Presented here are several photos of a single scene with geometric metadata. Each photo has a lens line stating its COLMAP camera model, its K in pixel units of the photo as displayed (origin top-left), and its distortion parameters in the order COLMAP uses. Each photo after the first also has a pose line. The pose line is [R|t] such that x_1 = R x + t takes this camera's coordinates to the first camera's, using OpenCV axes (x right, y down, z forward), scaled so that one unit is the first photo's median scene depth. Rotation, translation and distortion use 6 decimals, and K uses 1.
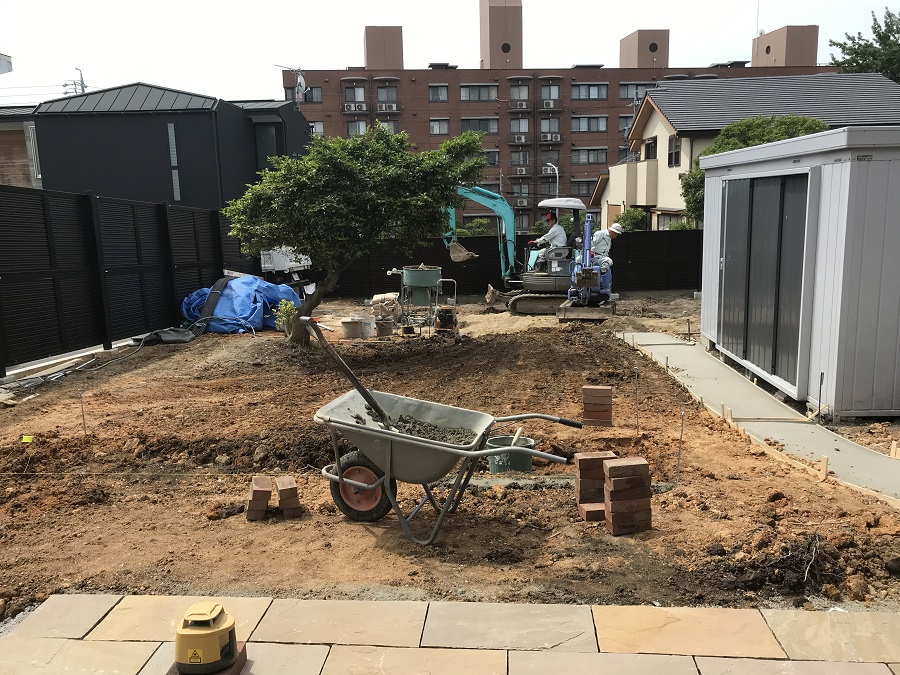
lens RADIAL K [[743.6, 0, 452.7], [0, 743.6, 340.5], [0, 0, 1]] dist [0.002896, 0.007477]
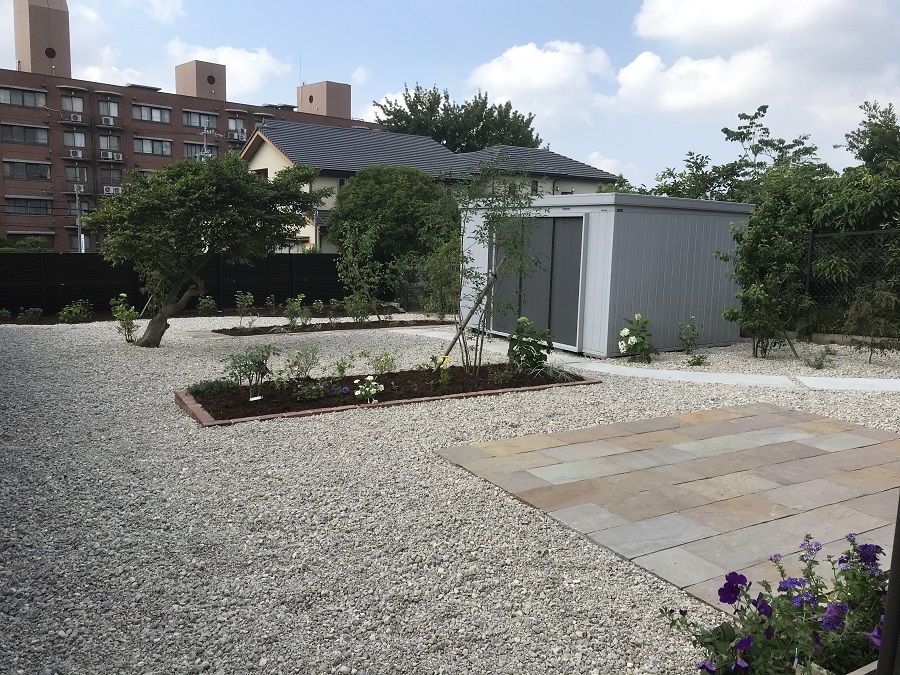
lens RADIAL K [[743.6, 0, 459.1], [0, 743.6, 333.8], [0, 0, 1]] dist [0.002896, 0.007477]
pose [[0.808914, -0.033394, 0.586978, -0.075225], [0.060658, 0.997798, -0.026826, 0.006603], [-0.584790, 0.057305, 0.809158, -0.017129]]
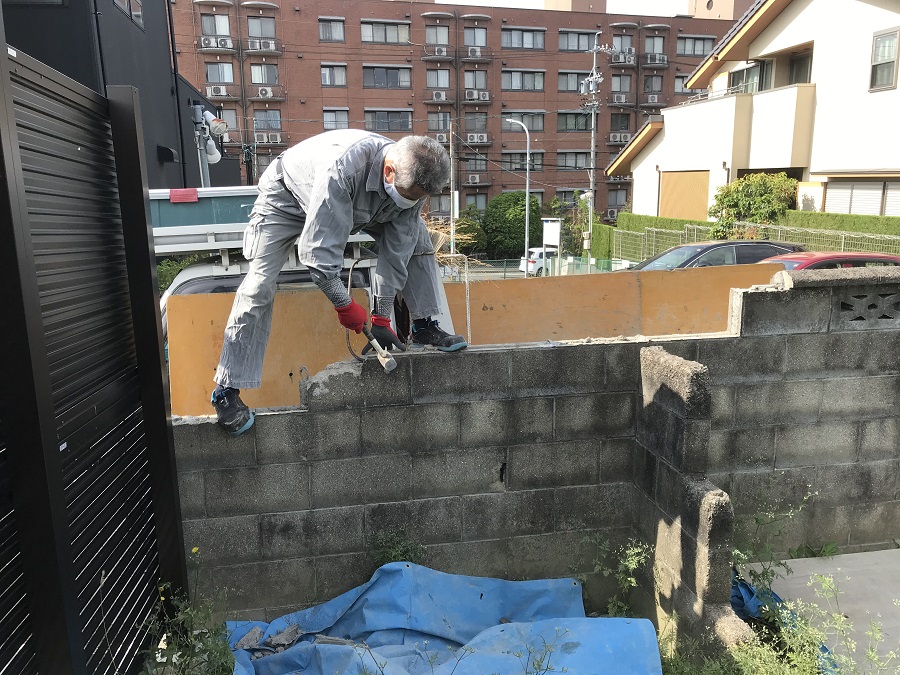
lens RADIAL K [[743.6, 0, 446.6], [0, 743.6, 346.4], [0, 0, 1]] dist [0.002896, 0.007477]
pose [[0.981192, -0.030425, 0.190623, -0.057021], [0.025882, 0.999320, 0.026278, -0.030713], [-0.191293, -0.020850, 0.981312, 0.233924]]
